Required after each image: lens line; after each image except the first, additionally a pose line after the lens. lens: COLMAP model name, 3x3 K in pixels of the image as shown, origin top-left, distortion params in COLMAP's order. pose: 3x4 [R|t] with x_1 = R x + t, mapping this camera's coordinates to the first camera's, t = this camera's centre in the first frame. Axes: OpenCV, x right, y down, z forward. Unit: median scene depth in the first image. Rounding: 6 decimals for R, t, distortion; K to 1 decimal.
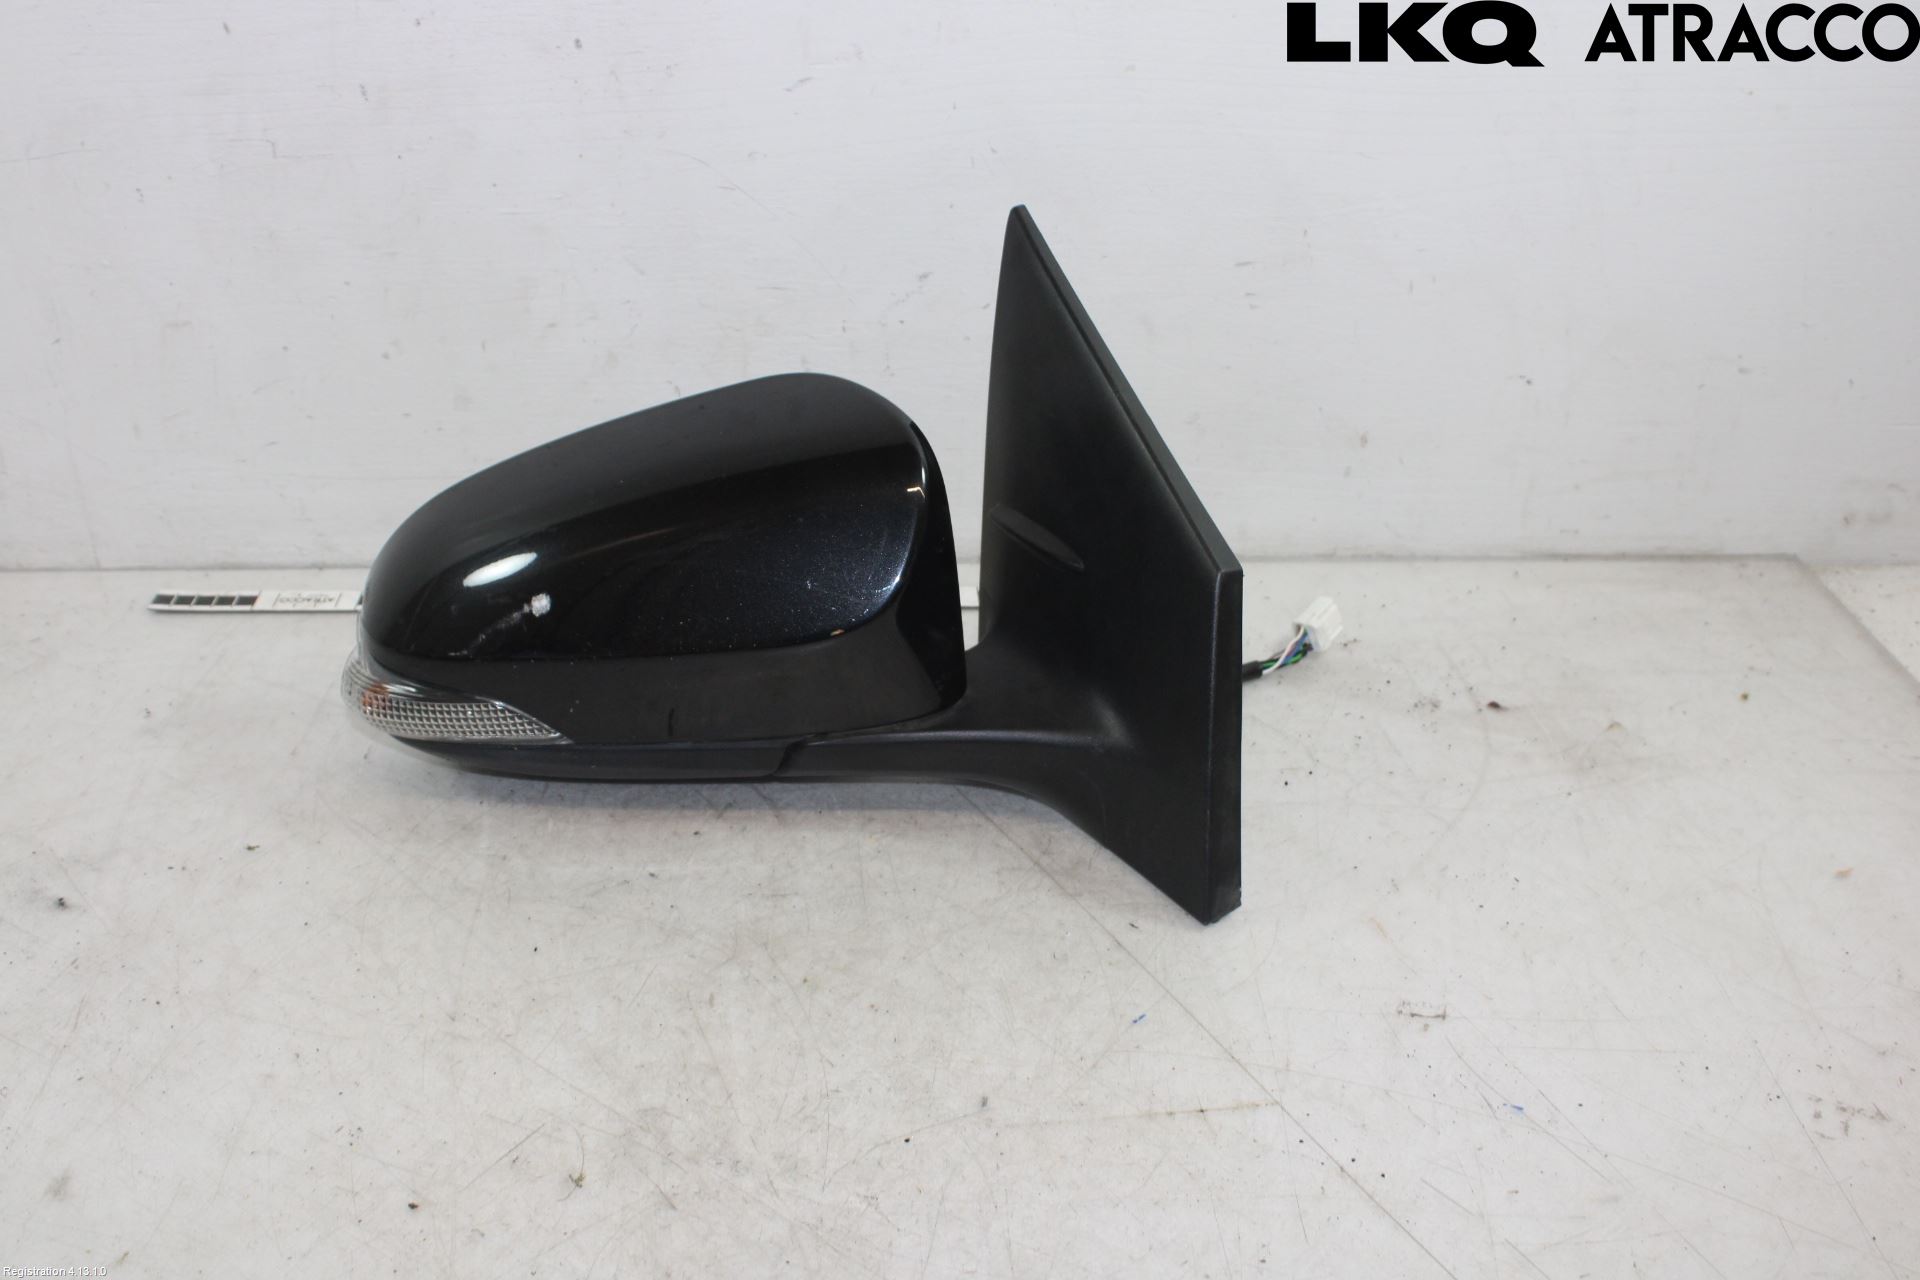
lens RADIAL K [[1962.9, 0, 961.1], [0, 1962.9, 647.6], [0, 0, 1]] dist [-0.078703, 0.000000]
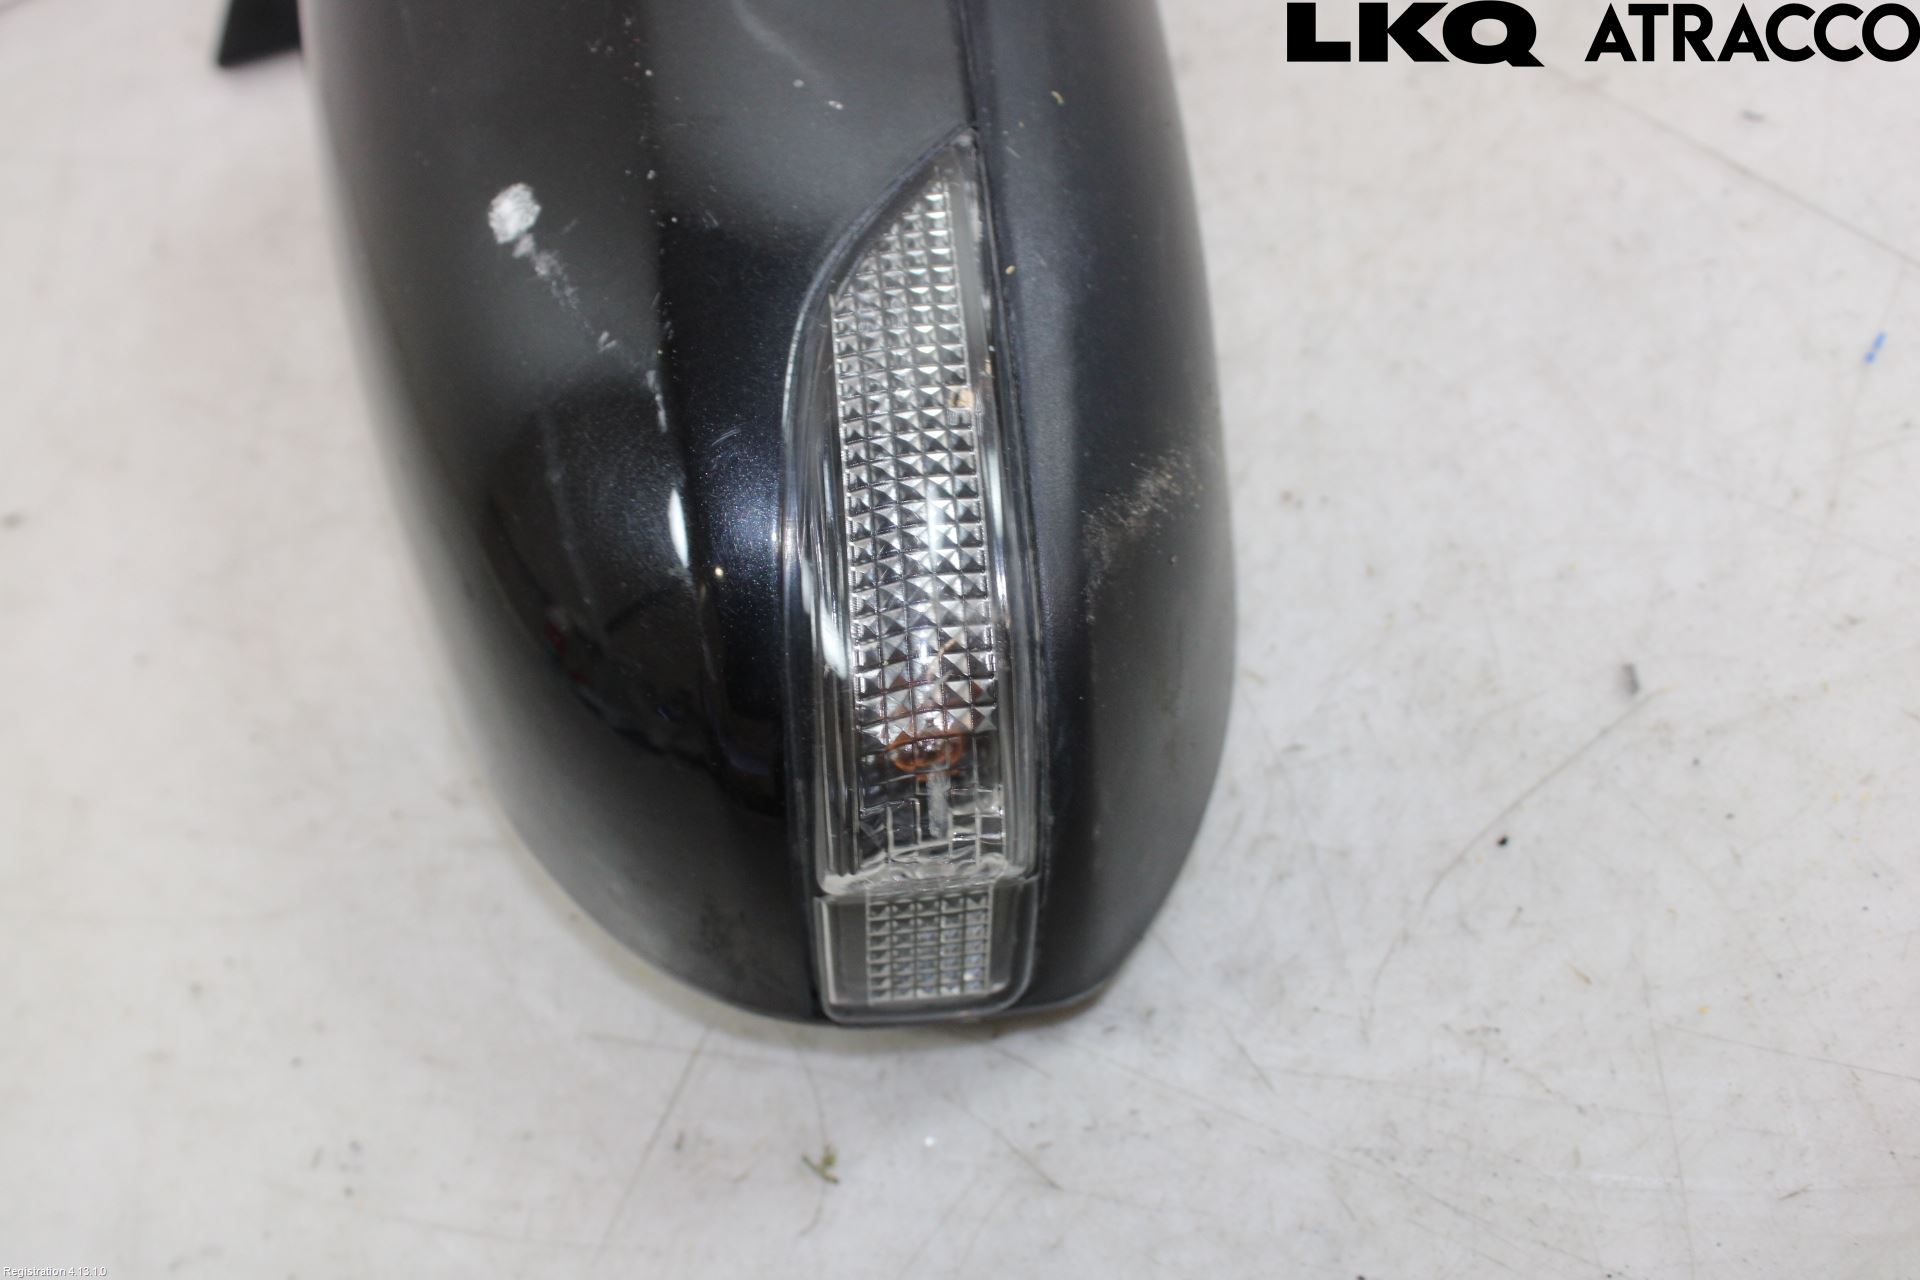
lens RADIAL K [[1853.4, 0, 970.8], [0, 1853.4, 644.3], [0, 0, 1]] dist [-0.073802, 0.000000]
pose [[0.945906, -0.284151, -0.156586, -0.056730], [0.324396, 0.836236, 0.442127, -0.002814], [0.005312, -0.469007, 0.883179, 0.599025]]
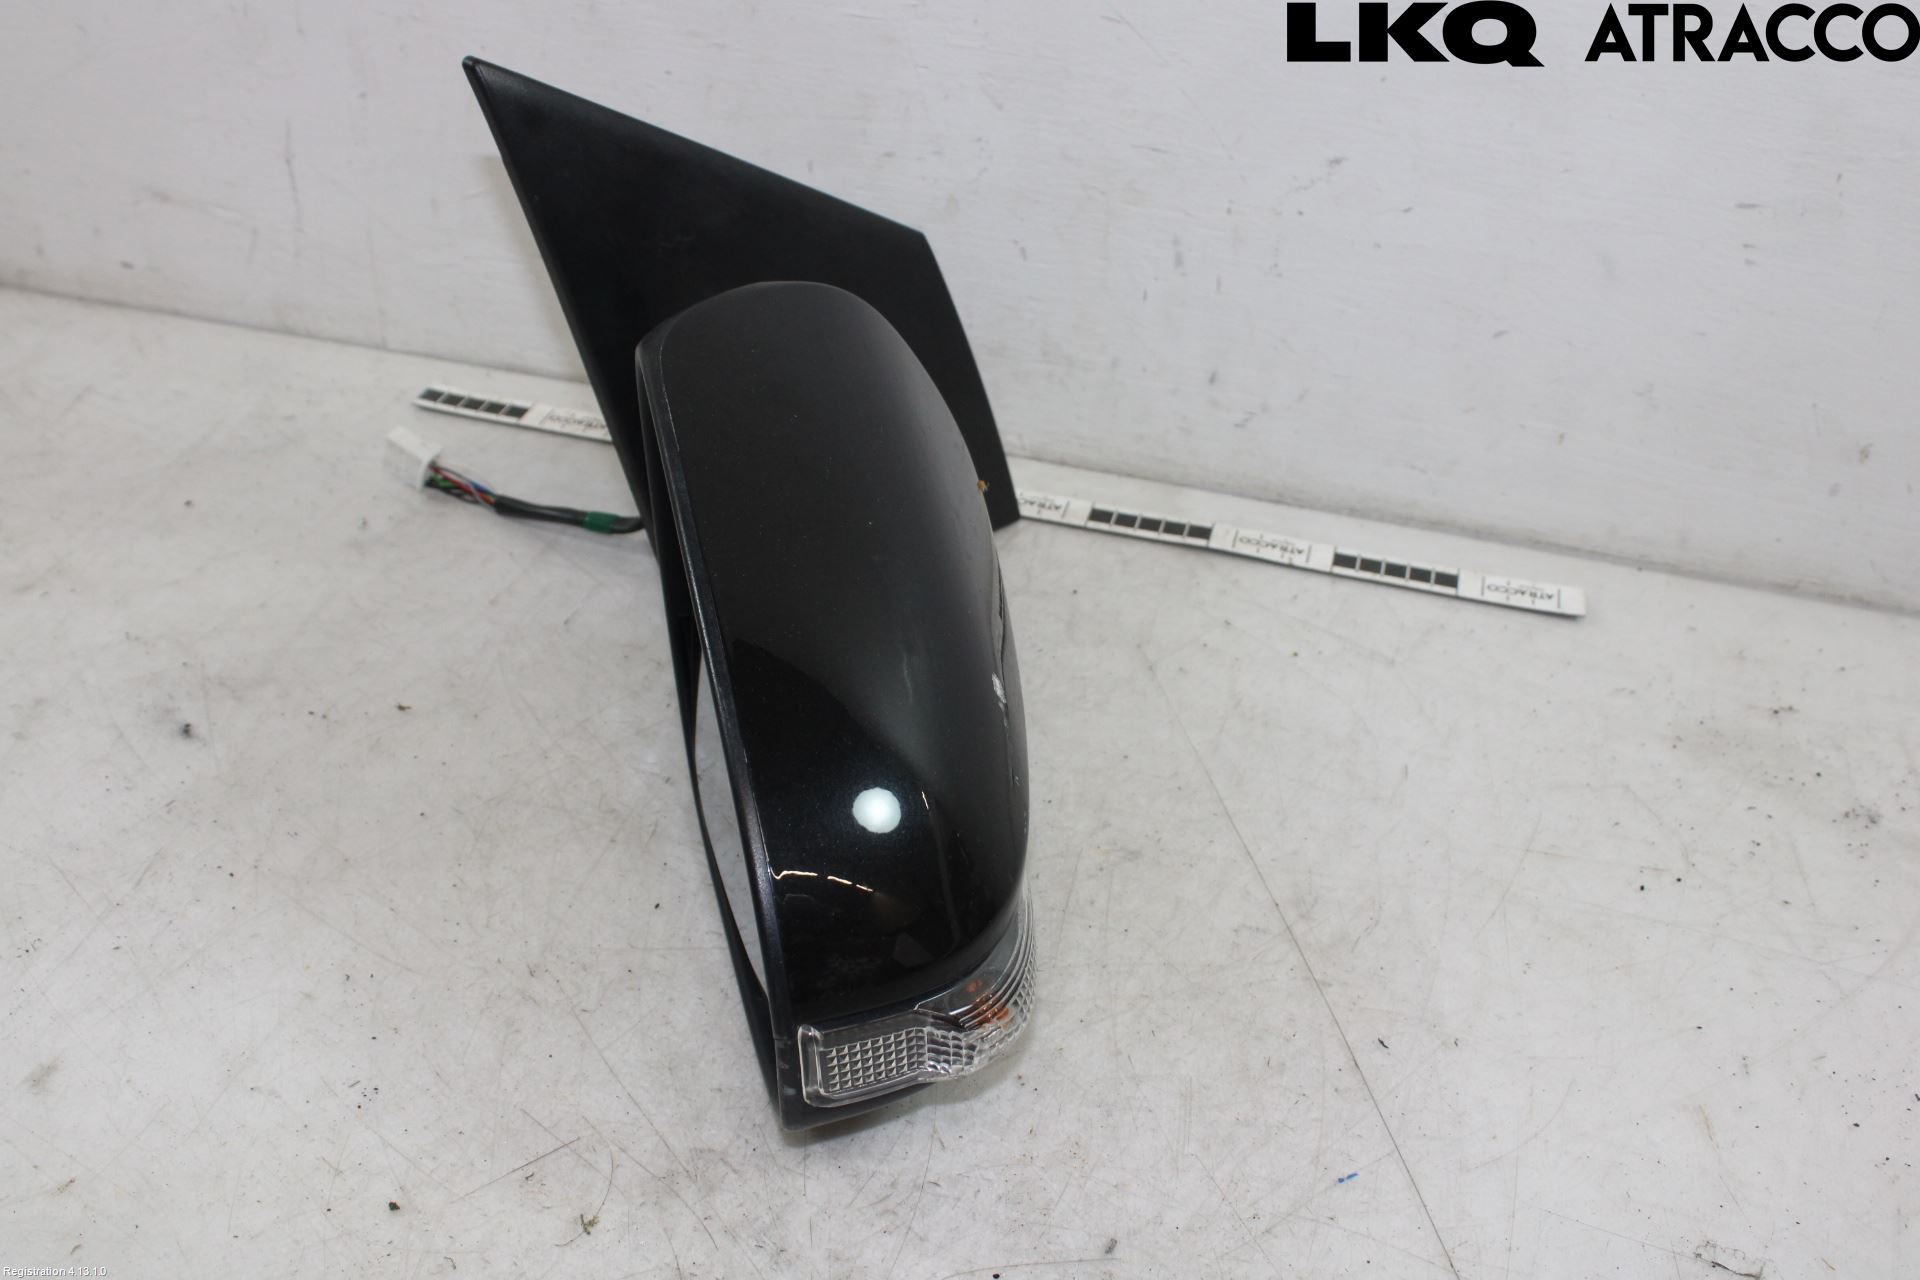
lens RADIAL K [[1962.9, 0, 952.5], [0, 1962.9, 644.9], [0, 0, 1]] dist [-0.078703, 0.000000]
pose [[0.951054, 0.198898, -0.236508, 0.081912], [-0.178354, 0.978292, 0.105519, -0.068476], [0.252362, -0.058172, 0.965883, 0.231459]]
